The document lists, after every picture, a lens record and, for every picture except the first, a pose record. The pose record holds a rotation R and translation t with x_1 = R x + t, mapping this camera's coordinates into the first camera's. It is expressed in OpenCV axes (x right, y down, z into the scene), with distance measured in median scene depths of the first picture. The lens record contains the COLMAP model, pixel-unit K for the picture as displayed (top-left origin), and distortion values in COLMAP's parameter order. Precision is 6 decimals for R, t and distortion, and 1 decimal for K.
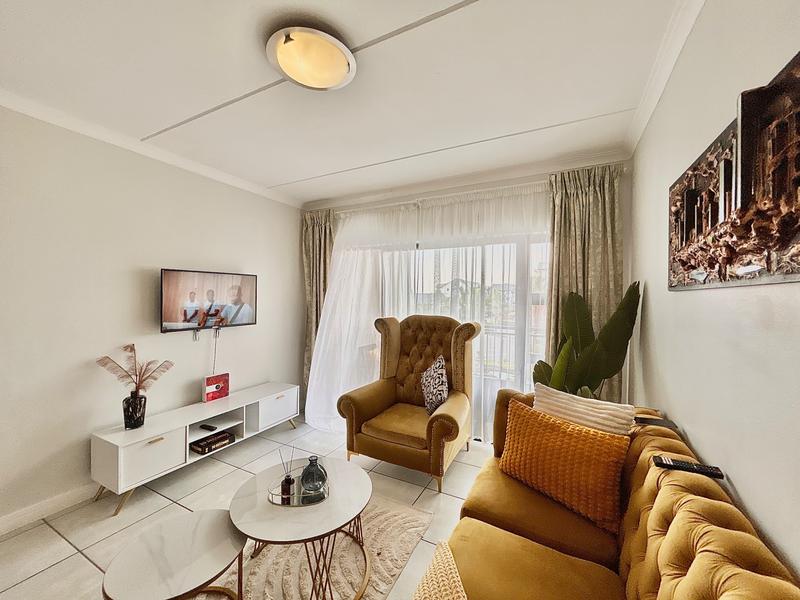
lens RADIAL K [[322.5, 0, 400.0], [0, 322.5, 300.0], [0, 0, 1]] dist [0.000080, 0.000019]
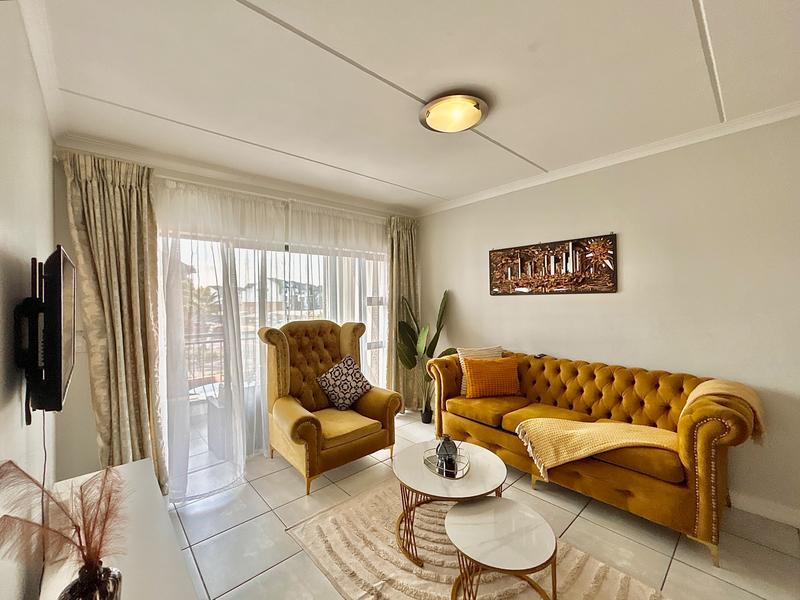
lens RADIAL K [[330.8, 0, 400.0], [0, 330.8, 300.0], [0, 0, 1]] dist [0.000312, 0.000152]
pose [[0.351143, -0.012895, 0.936233, -0.791324], [0.030007, 0.999547, 0.002512, -0.009007], [-0.935841, 0.027211, 0.351371, 0.384011]]
